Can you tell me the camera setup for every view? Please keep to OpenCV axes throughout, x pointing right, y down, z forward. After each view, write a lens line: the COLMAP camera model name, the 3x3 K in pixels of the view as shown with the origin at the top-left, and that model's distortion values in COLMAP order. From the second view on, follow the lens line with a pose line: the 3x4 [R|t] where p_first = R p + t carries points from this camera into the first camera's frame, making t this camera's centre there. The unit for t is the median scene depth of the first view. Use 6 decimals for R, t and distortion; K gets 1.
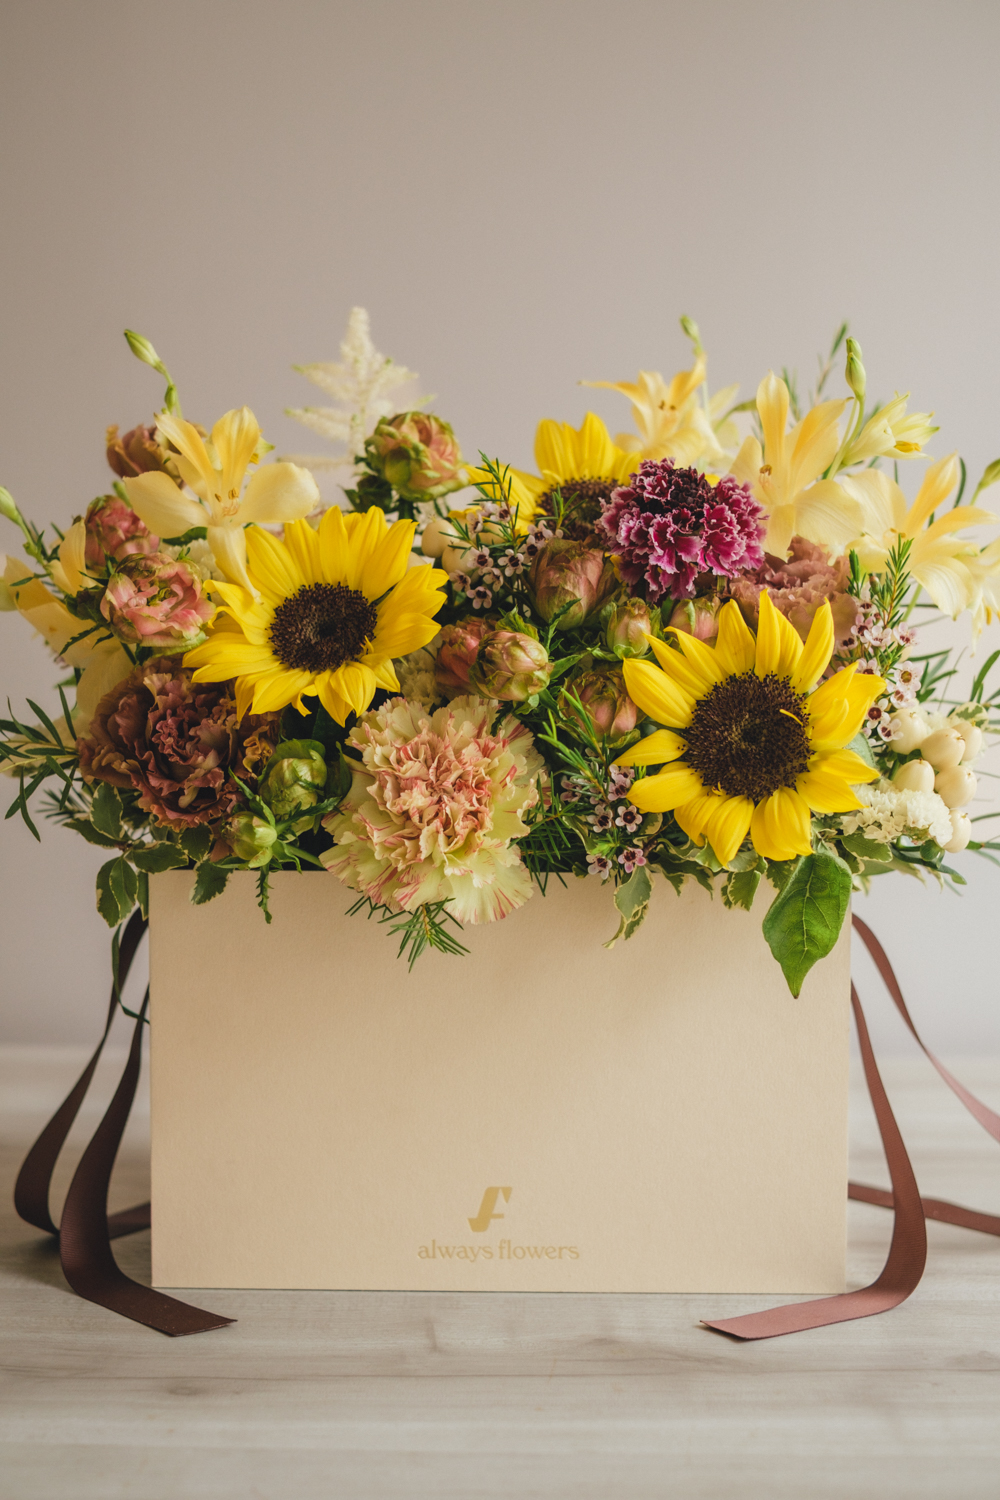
lens RADIAL K [[2389.8, 0, 498.6], [0, 2389.8, 783.3], [0, 0, 1]] dist [-0.027085, -0.075887]
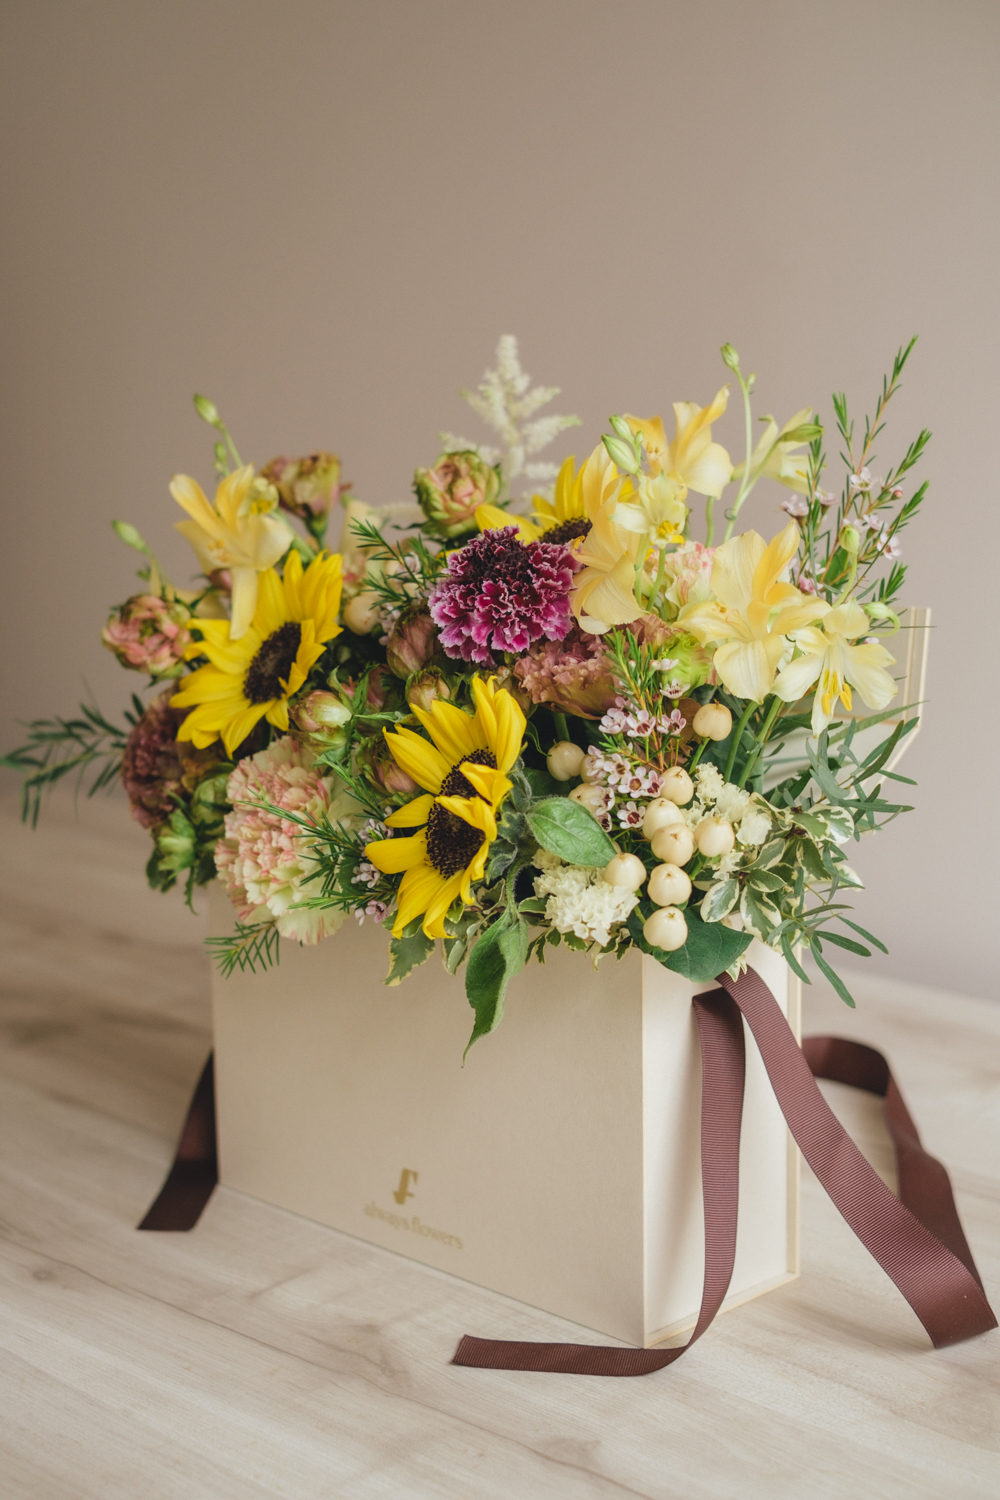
lens RADIAL K [[2389.8, 0, 498.6], [0, 2389.8, 783.3], [0, 0, 1]] dist [-0.027085, -0.075887]
pose [[0.706985, 0.120981, -0.696804, 0.794721], [-0.030906, 0.989604, 0.140461, -0.169879], [0.706553, -0.077768, 0.703374, 0.261240]]
